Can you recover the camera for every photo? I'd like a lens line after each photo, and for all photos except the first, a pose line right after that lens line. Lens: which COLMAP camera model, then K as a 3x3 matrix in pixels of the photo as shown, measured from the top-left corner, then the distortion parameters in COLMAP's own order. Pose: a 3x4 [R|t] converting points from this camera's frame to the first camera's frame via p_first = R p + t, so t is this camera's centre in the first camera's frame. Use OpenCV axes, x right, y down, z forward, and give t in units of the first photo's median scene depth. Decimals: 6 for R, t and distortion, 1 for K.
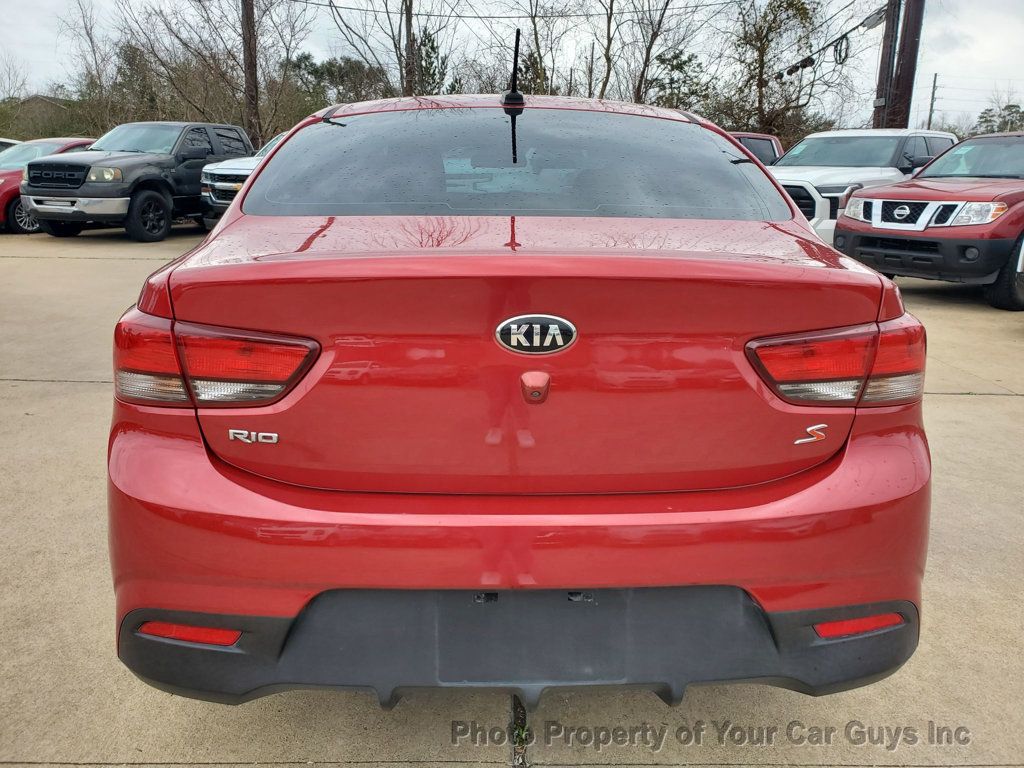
lens RADIAL K [[799.2, 0, 511.9], [0, 799.2, 371.6], [0, 0, 1]] dist [0.004973, 0.016267]
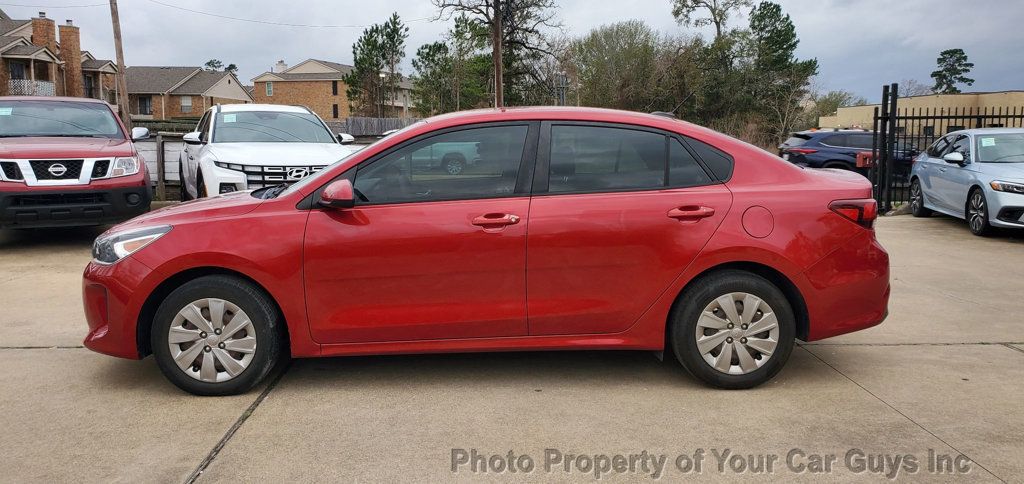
lens RADIAL K [[800.7, 0, 510.8], [0, 800.7, 245.7], [0, 0, 1]] dist [0.010229, 0.008387]
pose [[0.002824, -0.157381, 0.987534, -2.343030], [0.240339, 0.958699, 0.152098, -0.463678], [-0.970685, 0.236913, 0.040532, 1.514295]]
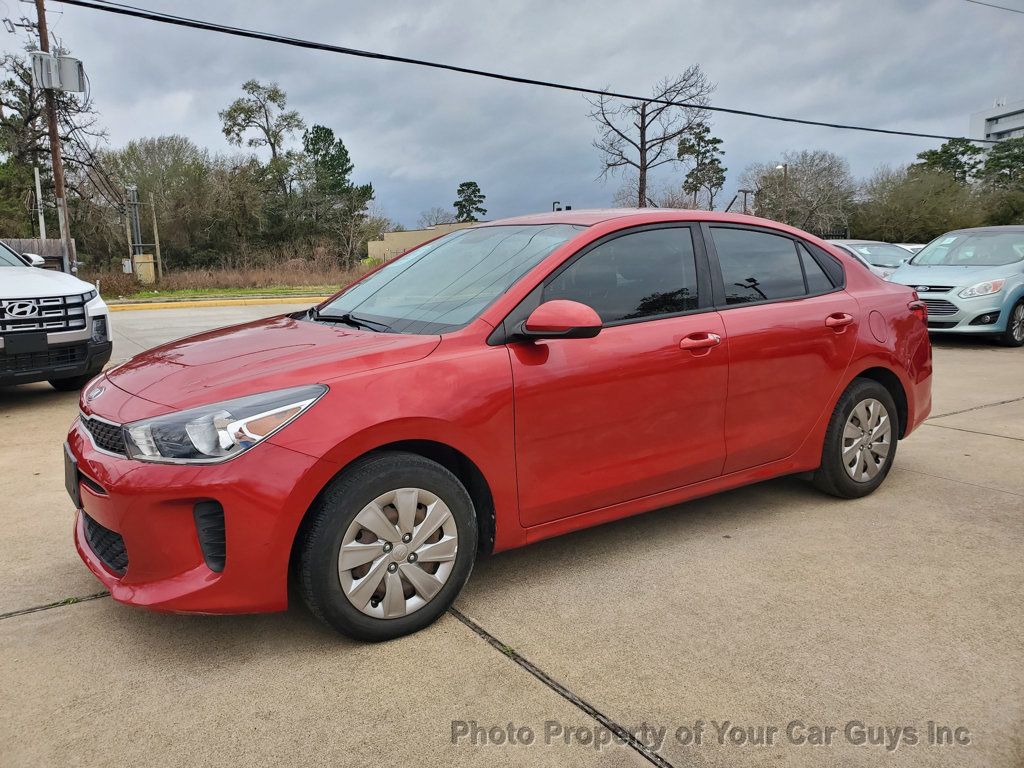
lens RADIAL K [[799.2, 0, 506.2], [0, 799.2, 386.1], [0, 0, 1]] dist [0.004973, 0.016267]
pose [[-0.525945, -0.149817, 0.837219, -1.568989], [0.205286, 0.932899, 0.295901, -0.711903], [-0.825372, 0.327497, -0.459899, 2.714539]]
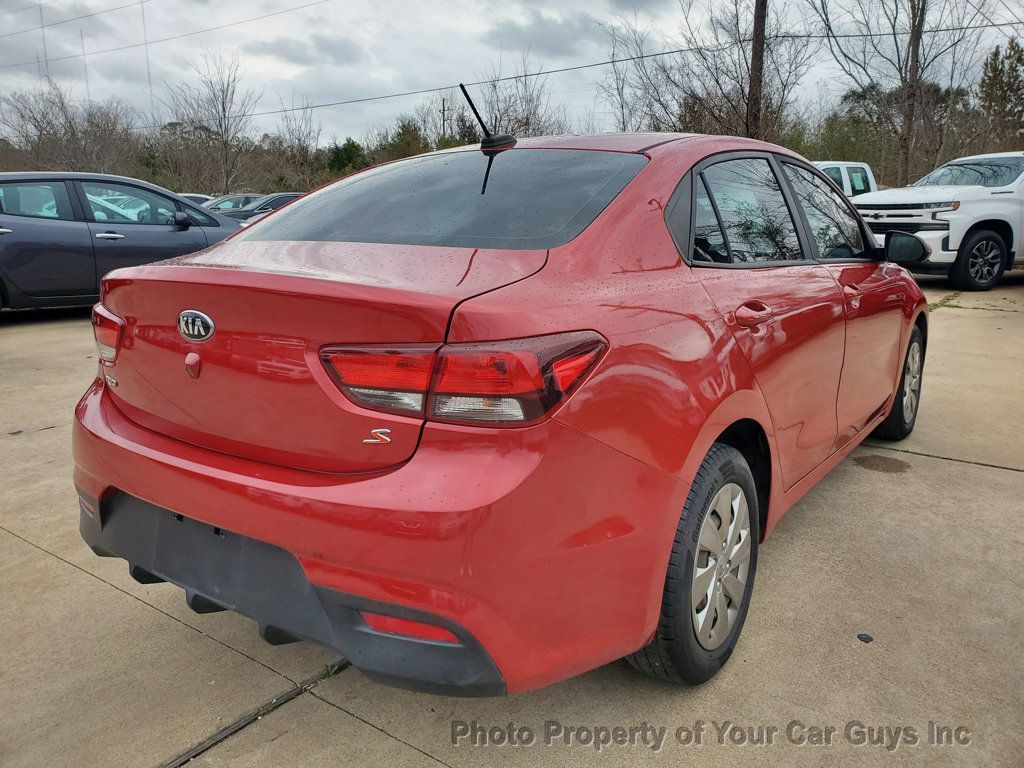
lens RADIAL K [[799.2, 0, 510.7], [0, 799.2, 355.8], [0, 0, 1]] dist [0.004973, 0.016267]
pose [[0.790711, 0.091314, -0.605341, 0.812480], [-0.127523, 0.991690, -0.016981, -0.025522], [0.598760, 0.090622, 0.795785, 0.153826]]
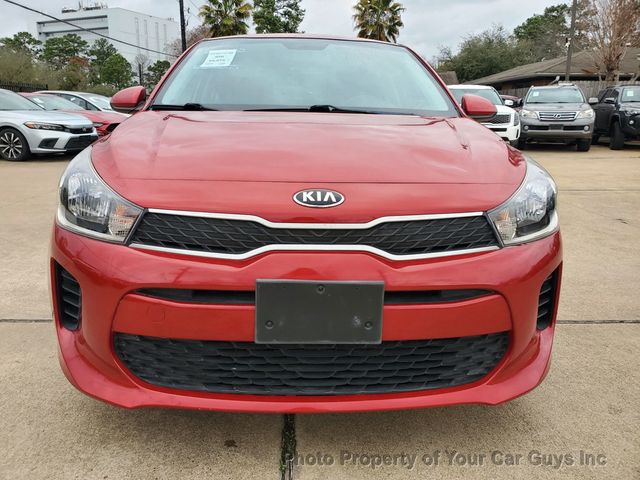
lens RADIAL K [[499.5, 0, 315.6], [0, 499.5, 237.4], [0, 0, 1]] dist [0.004973, 0.016267]
pose [[-0.999381, -0.031736, -0.015203, -0.025101], [-0.035161, 0.883044, 0.467970, -0.687594], [-0.001427, 0.468215, -0.883613, 3.251758]]
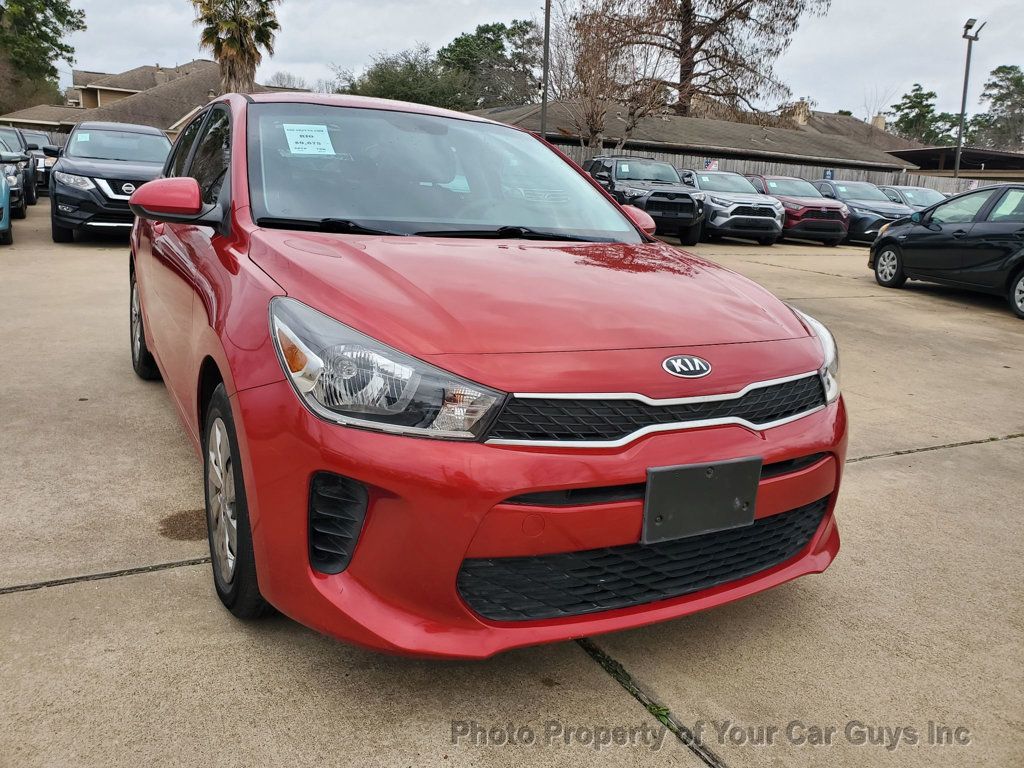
lens RADIAL K [[799.2, 0, 508.0], [0, 799.2, 379.6], [0, 0, 1]] dist [0.004973, 0.016267]
pose [[-0.893175, 0.033201, -0.448482, 0.529966], [-0.182895, 0.884252, 0.429706, -0.762754], [0.410838, 0.465828, -0.783720, 3.280531]]
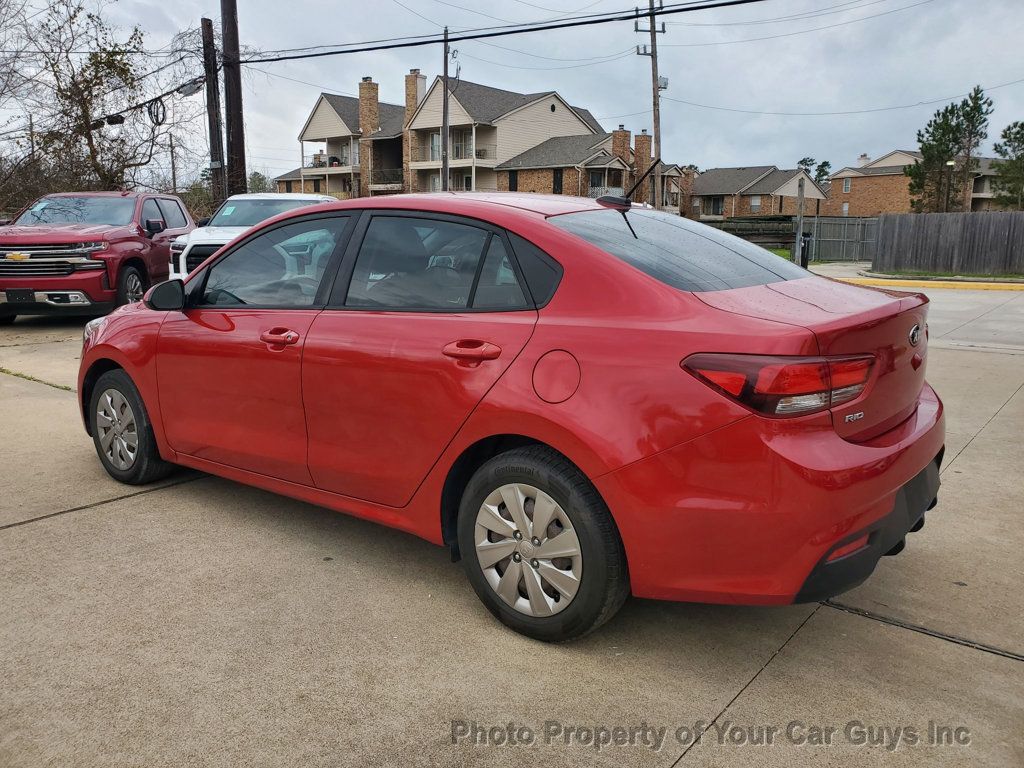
lens RADIAL K [[799.2, 0, 502.7], [0, 799.2, 380.1], [0, 0, 1]] dist [0.004973, 0.016267]
pose [[0.651847, -0.155670, 0.742201, -1.305207], [0.194303, 0.980318, 0.034964, -0.122622], [-0.733036, 0.121421, 0.669264, 0.250252]]
